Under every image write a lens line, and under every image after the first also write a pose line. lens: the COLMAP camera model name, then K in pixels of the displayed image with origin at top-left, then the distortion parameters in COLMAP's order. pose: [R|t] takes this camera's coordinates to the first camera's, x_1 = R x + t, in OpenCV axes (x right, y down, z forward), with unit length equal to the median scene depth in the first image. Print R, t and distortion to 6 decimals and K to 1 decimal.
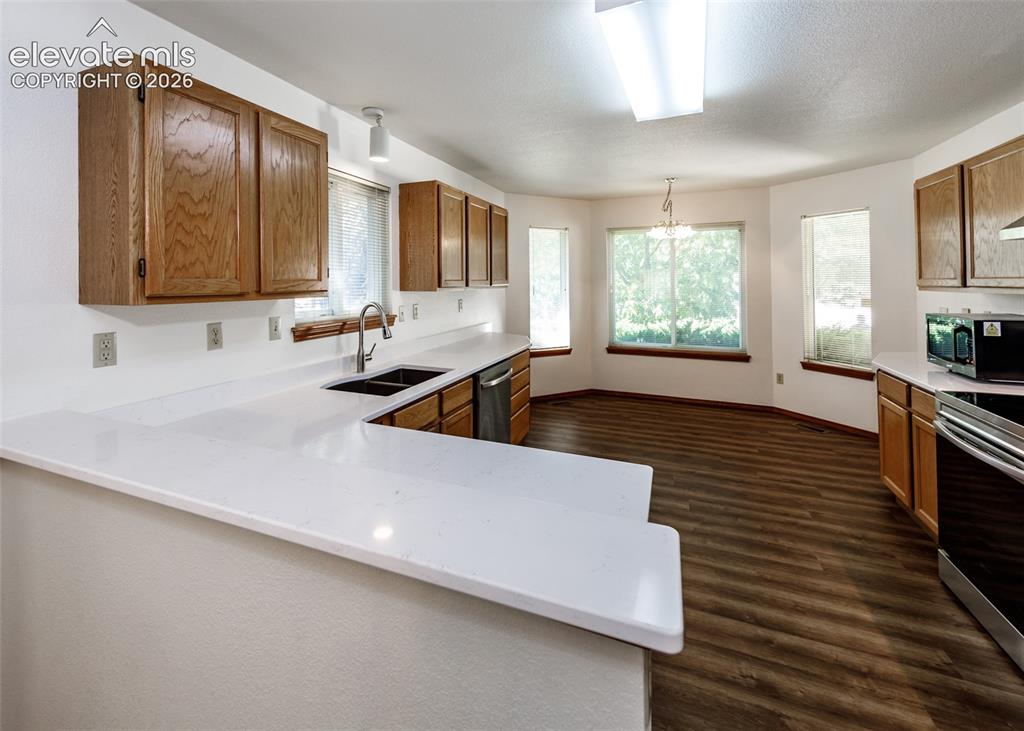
lens RADIAL K [[444.7, 0, 497.4], [0, 444.7, 275.4], [0, 0, 1]] dist [-0.000796, -0.000201]
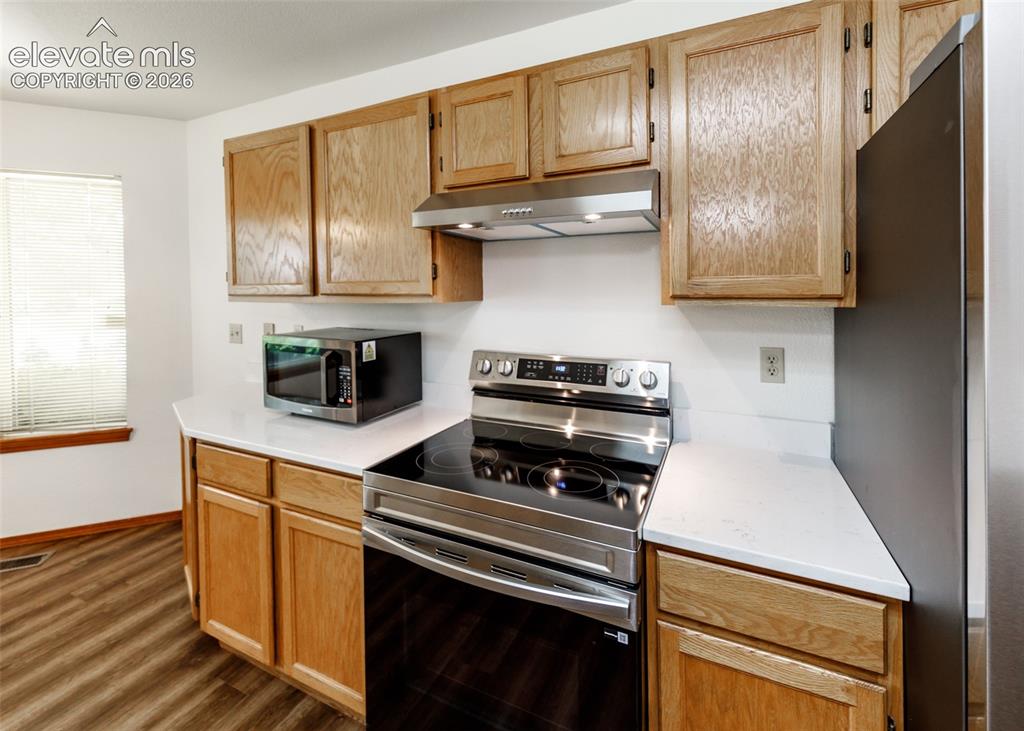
lens RADIAL K [[439.0, 0, 511.7], [0, 439.0, 298.7], [0, 0, 1]] dist [-0.009844, 0.000162]
pose [[0.036324, -0.000677, 0.999340, 0.298963], [-0.017430, 0.999847, 0.001310, 0.022068], [-0.999188, -0.017466, 0.036306, 0.553018]]
